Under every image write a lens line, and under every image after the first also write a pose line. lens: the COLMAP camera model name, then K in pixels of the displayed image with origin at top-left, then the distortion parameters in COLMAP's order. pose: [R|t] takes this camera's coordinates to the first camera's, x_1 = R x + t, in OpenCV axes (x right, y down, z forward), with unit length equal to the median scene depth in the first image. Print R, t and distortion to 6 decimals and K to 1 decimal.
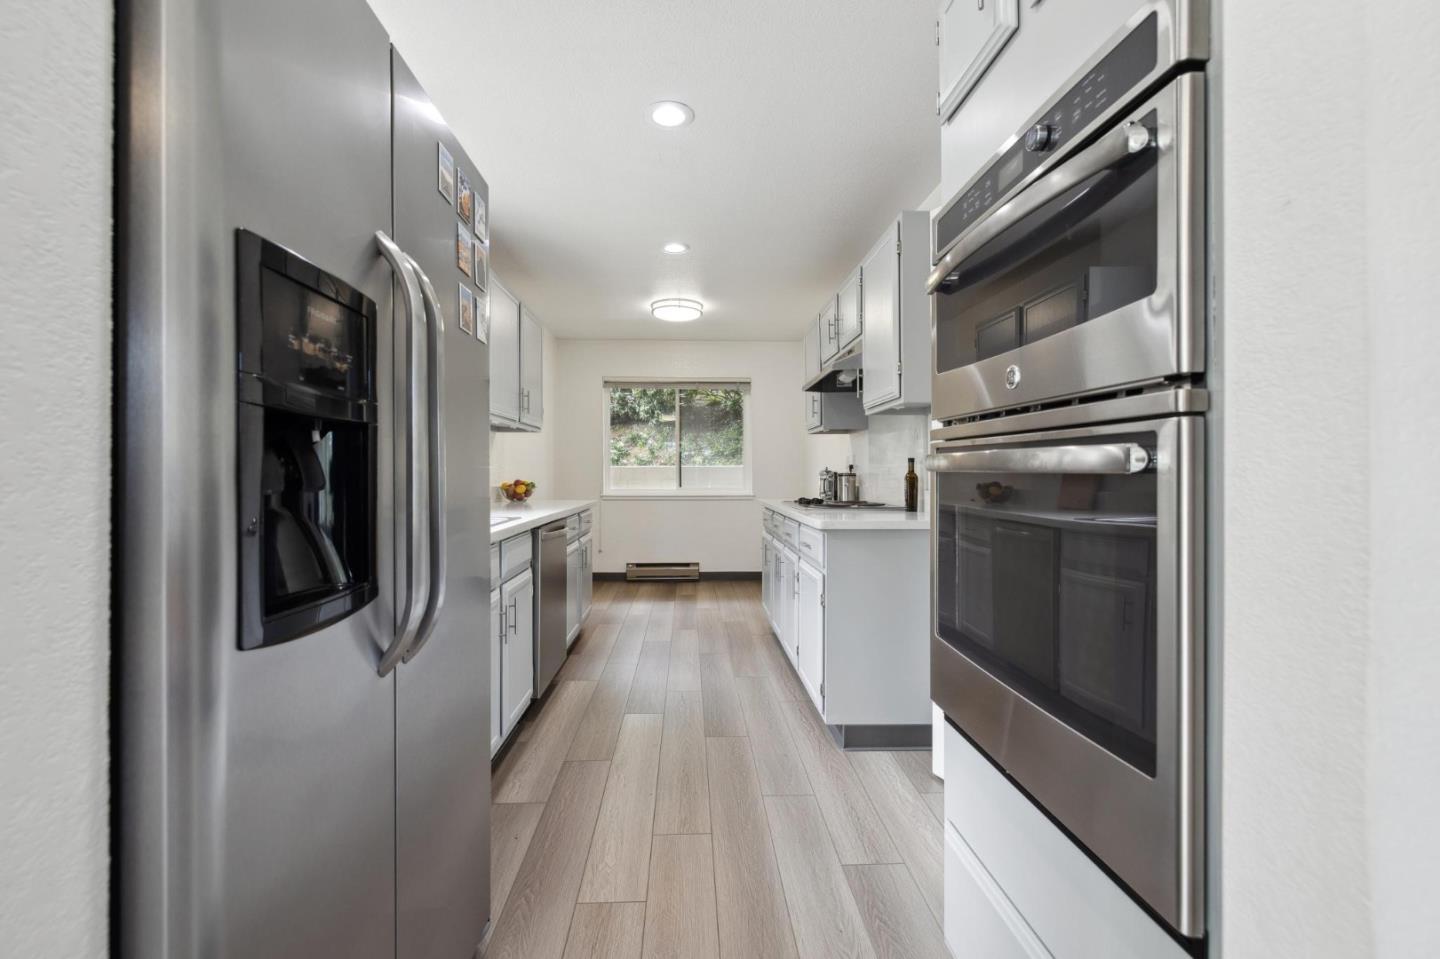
lens RADIAL K [[615.2, 0, 714.1], [0, 615.2, 468.2], [0, 0, 1]] dist [-0.001298, 0.000942]
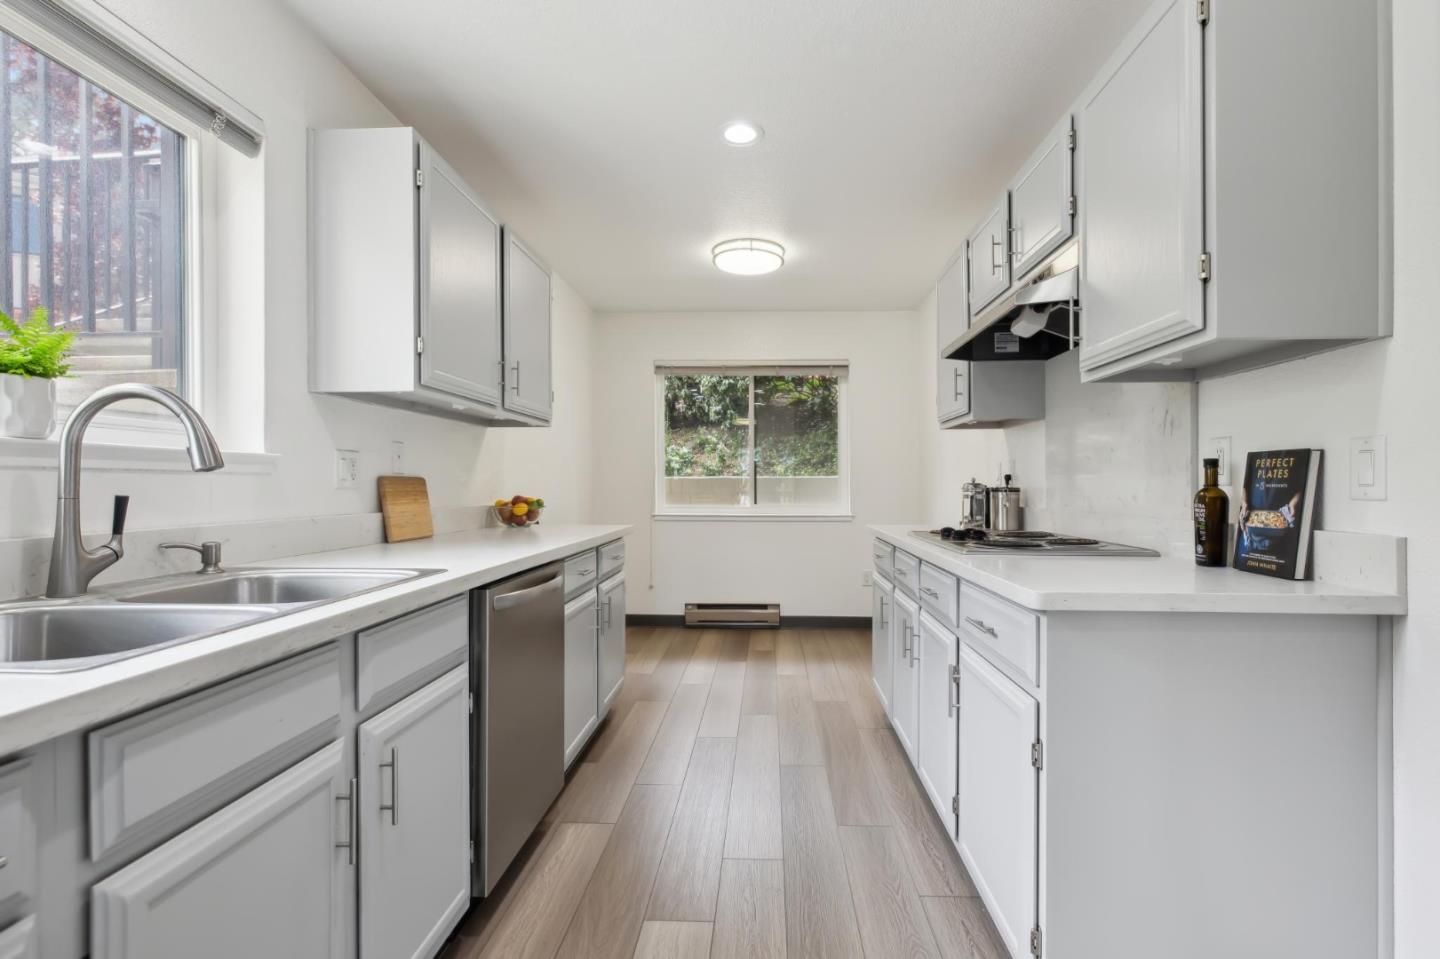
lens RADIAL K [[654.8, 0, 743.2], [0, 654.8, 484.4], [0, 0, 1]] dist [0.009367, 0.000235]
pose [[0.996654, 0.001027, -0.081732, -0.004771], [-0.000459, 0.999976, 0.006966, 0.000574], [0.081737, -0.006906, 0.996630, 0.270527]]
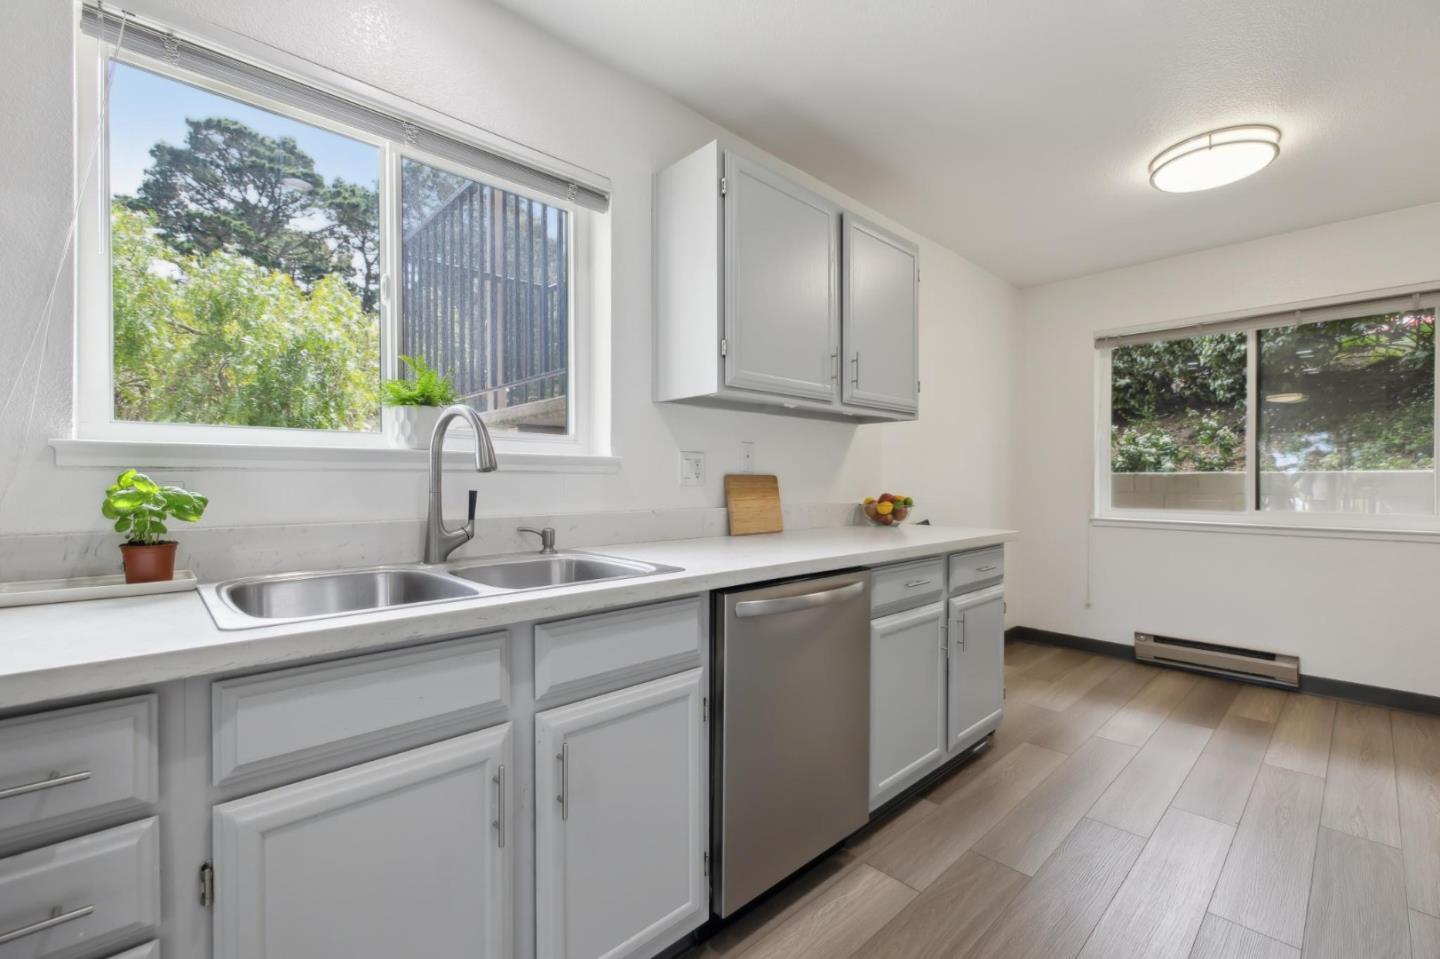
lens RADIAL K [[615.2, 0, 721.4], [0, 615.2, 484.9], [0, 0, 1]] dist [-0.001298, 0.000942]
pose [[0.657502, 0.009027, -0.753399, 0.063546], [0.001861, 0.999906, 0.013604, -0.000142], [0.753451, -0.010347, 0.657423, 0.408210]]
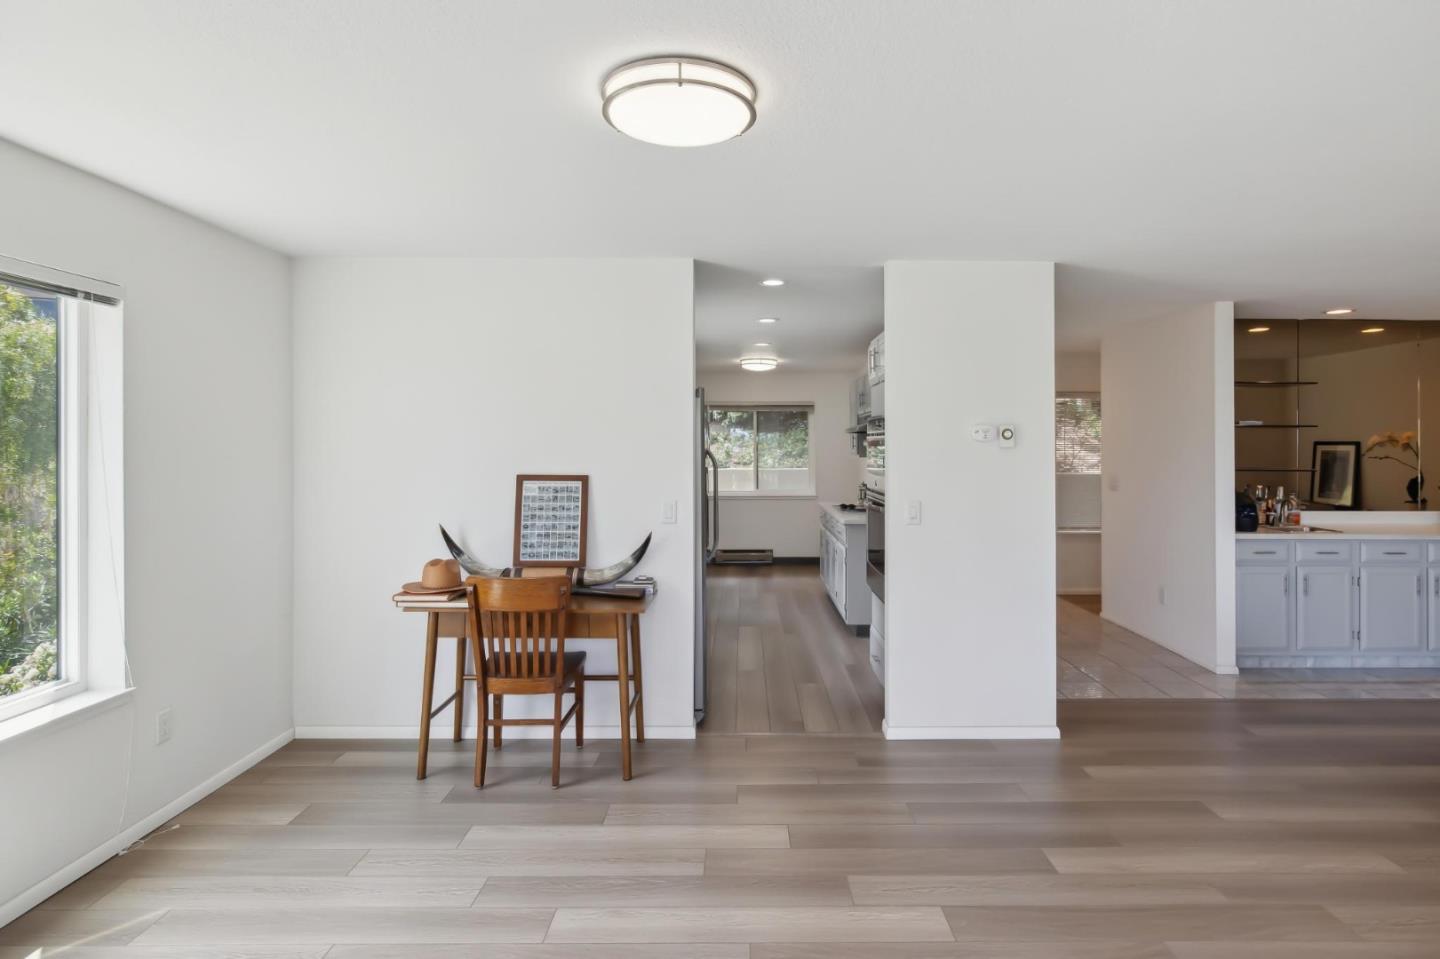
lens RADIAL K [[778.6, 0, 732.0], [0, 778.6, 446.5], [0, 0, 1]] dist [-0.004782, 0.002234]
pose [[0.998318, -0.000284, -0.057975, -0.021674], [0.000416, 0.999997, 0.002265, -0.085600], [0.057974, -0.002286, 0.998315, -0.834573]]
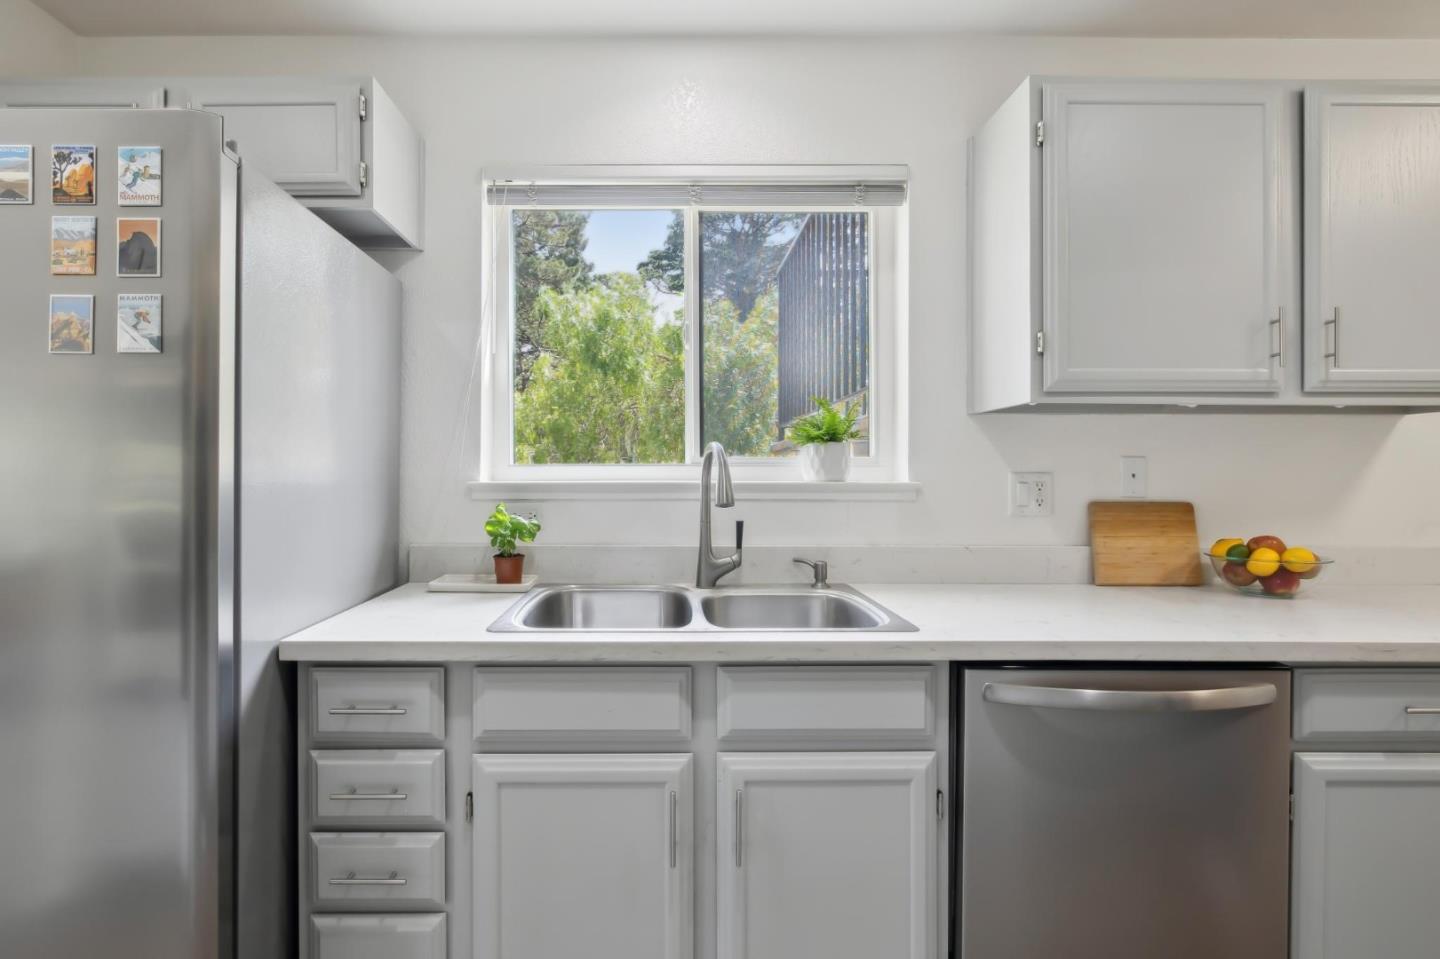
lens RADIAL K [[691.4, 0, 674.3], [0, 691.4, 476.0], [0, 0, 1]] dist [-0.003389, -0.000562]
pose [[-0.037827, 0.003308, -0.999279, 0.115223], [0.003658, 0.999988, 0.003171, -0.020375], [0.999278, -0.003536, -0.037839, 0.509530]]
